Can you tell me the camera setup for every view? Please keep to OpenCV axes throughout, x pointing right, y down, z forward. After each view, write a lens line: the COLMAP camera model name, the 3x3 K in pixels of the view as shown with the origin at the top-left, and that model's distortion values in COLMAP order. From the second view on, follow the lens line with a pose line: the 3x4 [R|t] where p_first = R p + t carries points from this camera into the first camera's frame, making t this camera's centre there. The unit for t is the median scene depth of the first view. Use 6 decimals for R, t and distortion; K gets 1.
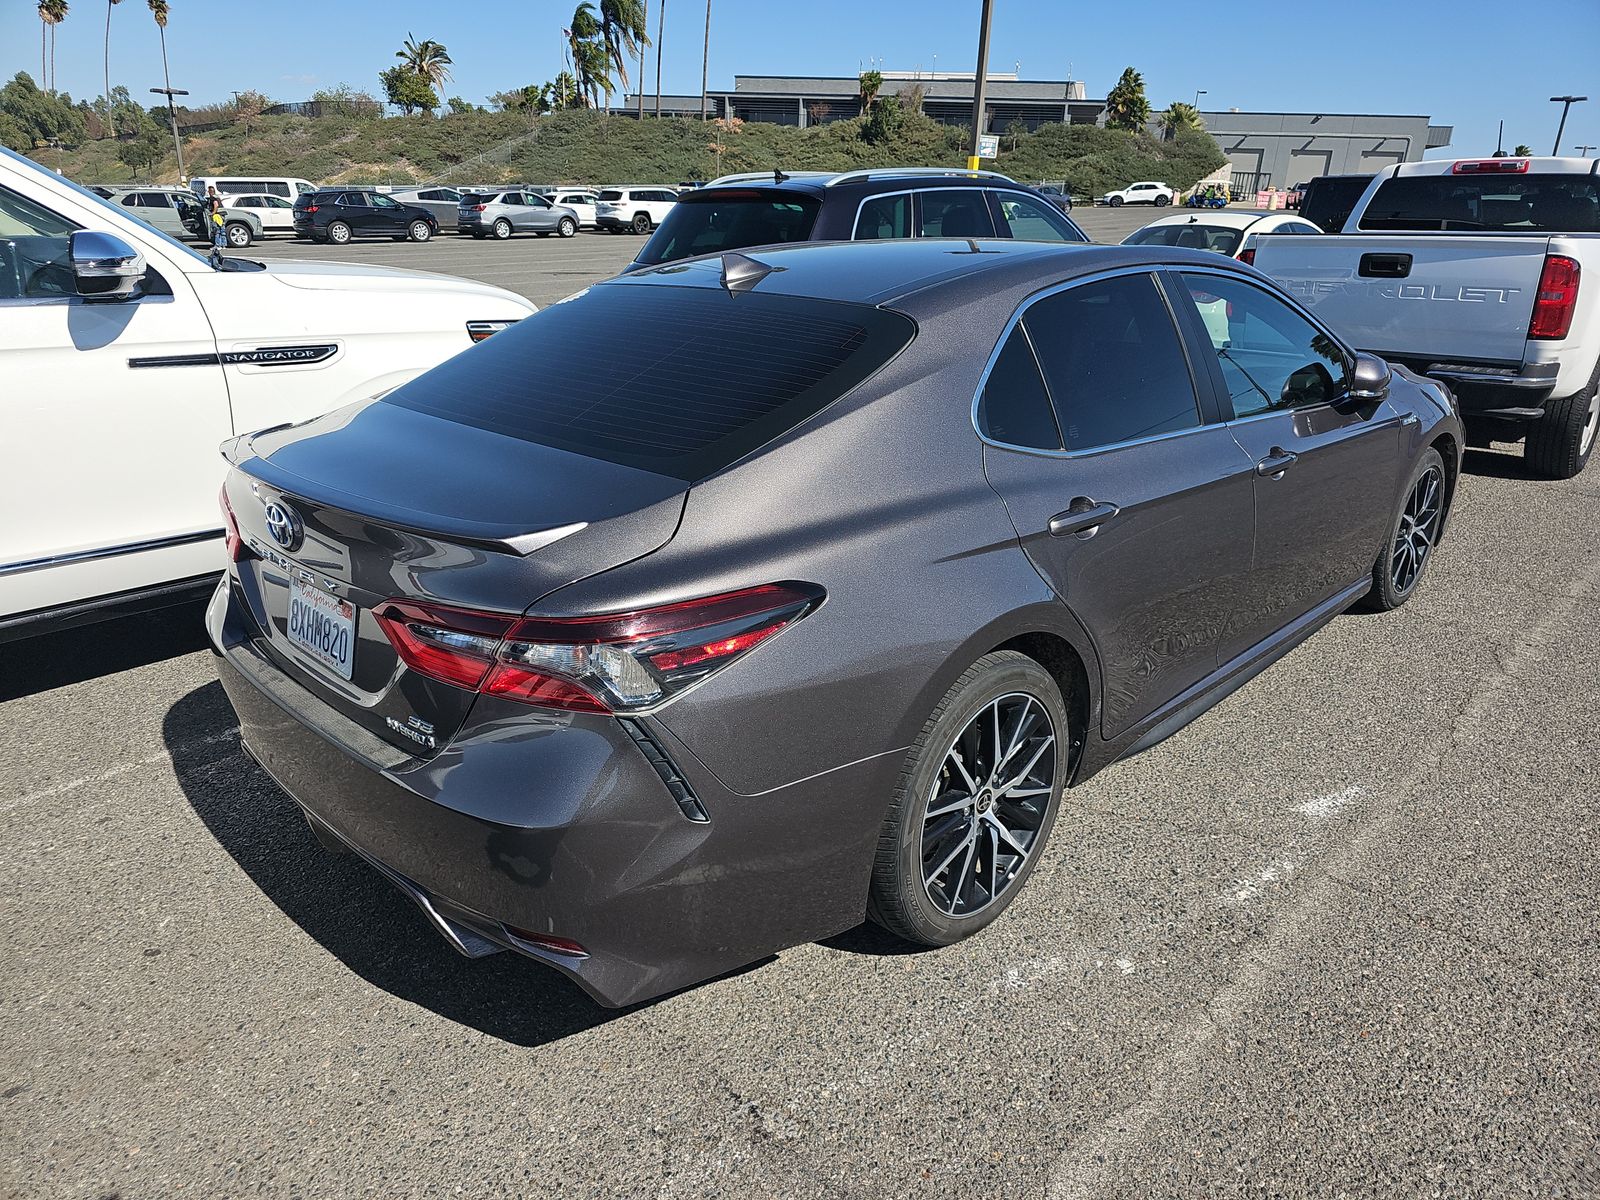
lens RADIAL K [[1105.4, 0, 796.1], [0, 1105.4, 586.8], [0, 0, 1]] dist [0.047503, -0.046073]
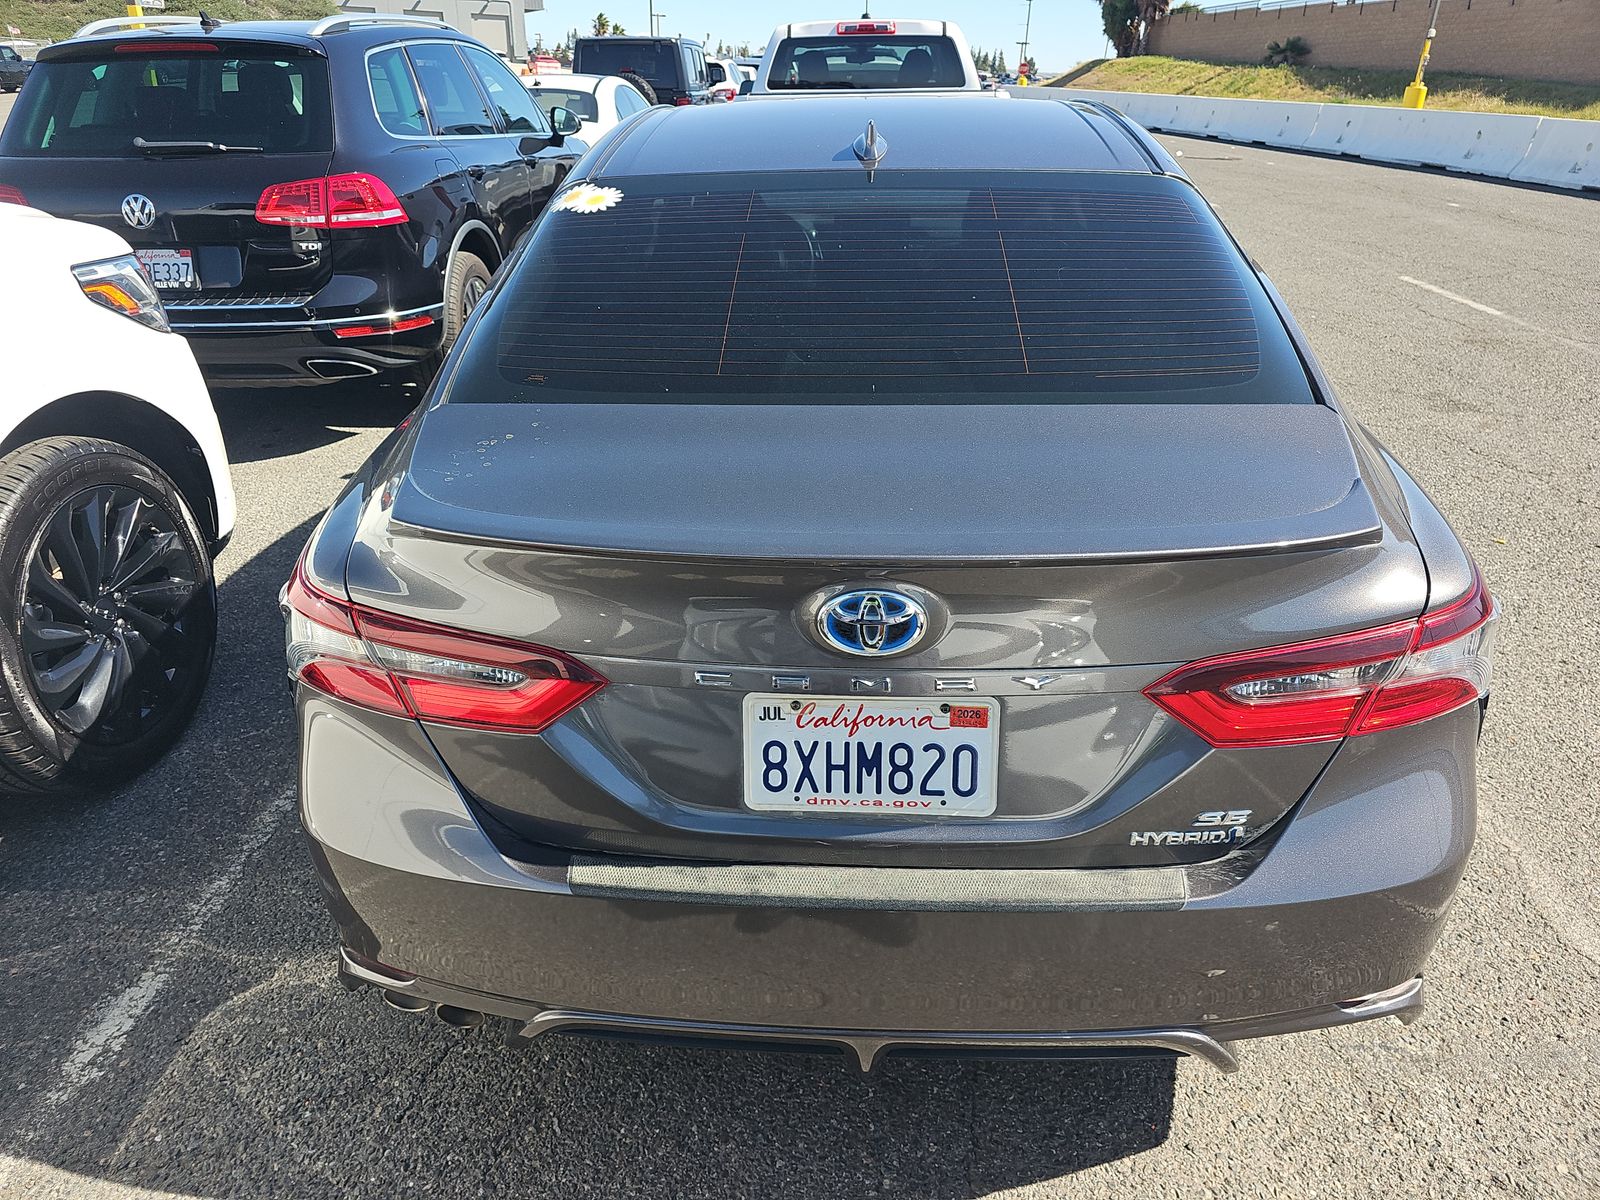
lens RADIAL K [[1105.4, 0, 804.6], [0, 1105.4, 600.9], [0, 0, 1]] dist [0.047503, -0.046073]
pose [[0.732414, -0.299355, 0.611520, -0.286838], [0.228125, 0.954139, 0.193852, -0.063184], [-0.641505, -0.002477, 0.767115, 0.193690]]
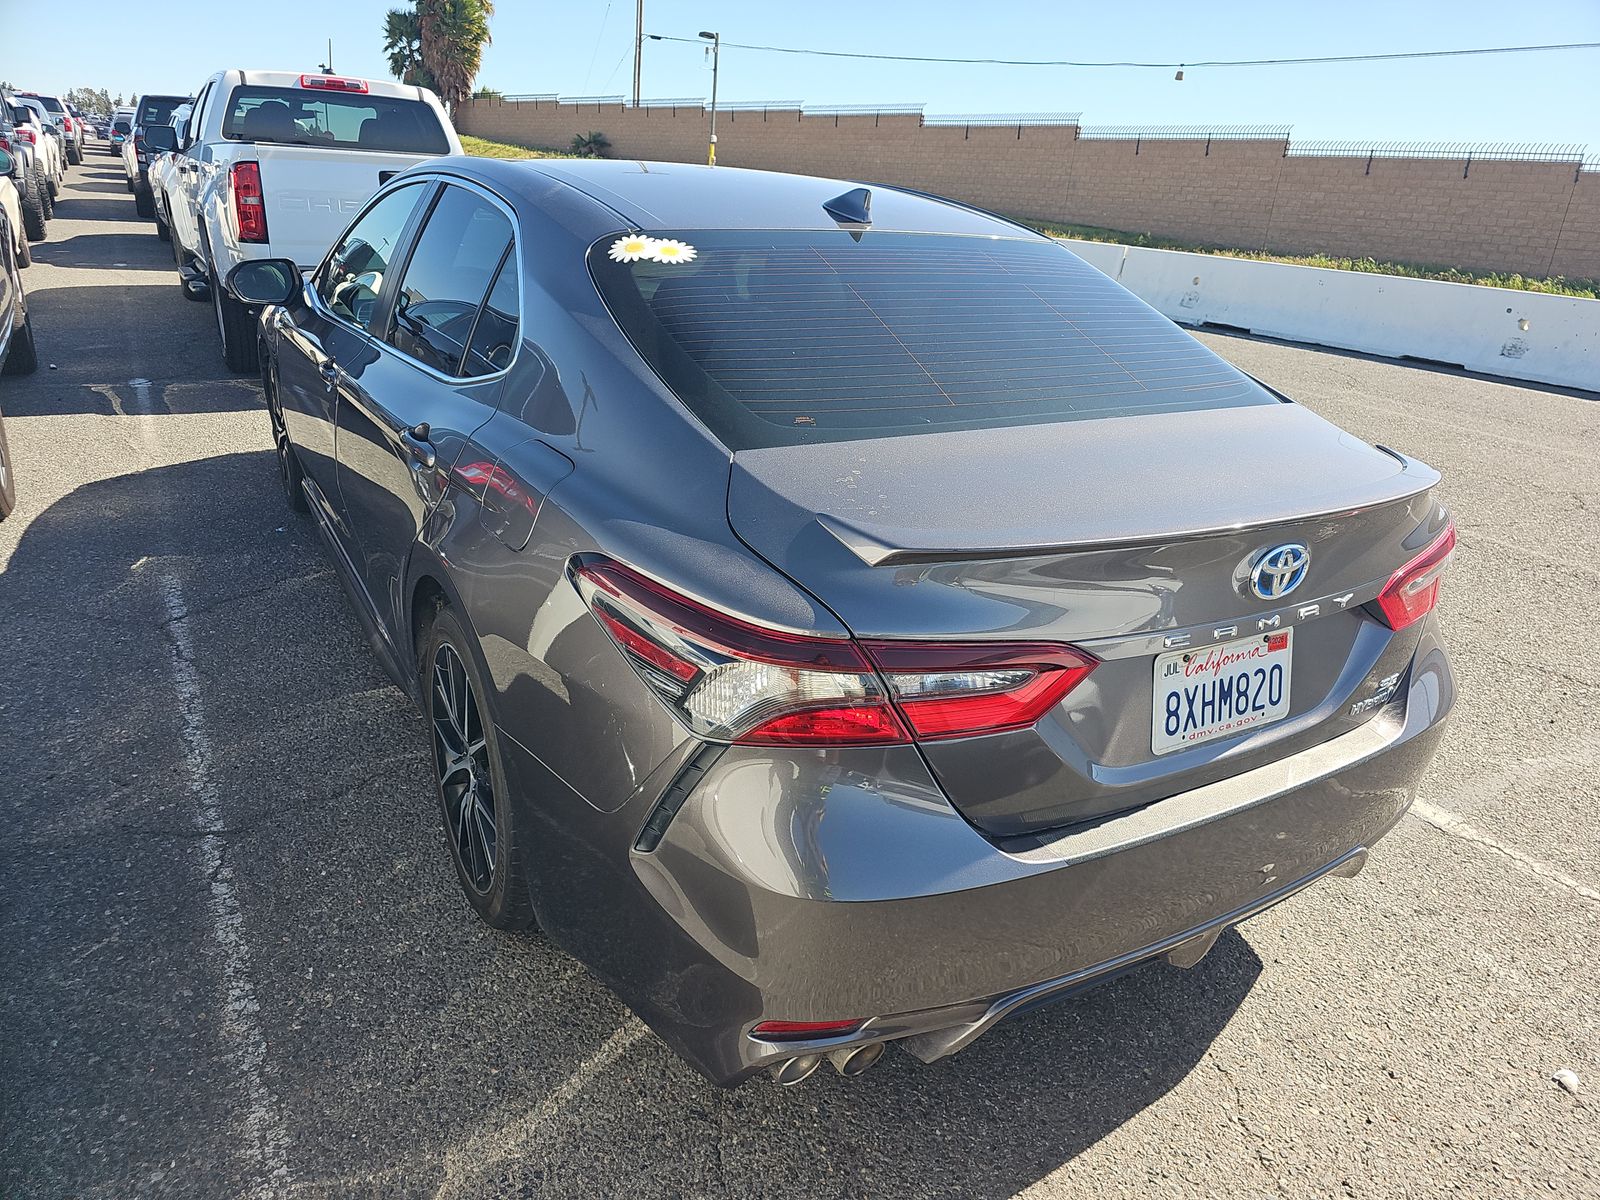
lens RADIAL K [[1105.4, 0, 817.5], [0, 1105.4, 604.7], [0, 0, 1]] dist [0.047503, -0.046073]
pose [[0.205911, -0.341646, 0.916994, -0.430699], [0.253045, 0.923793, 0.287358, -0.116914], [-0.945288, 0.172871, 0.276671, 0.383934]]
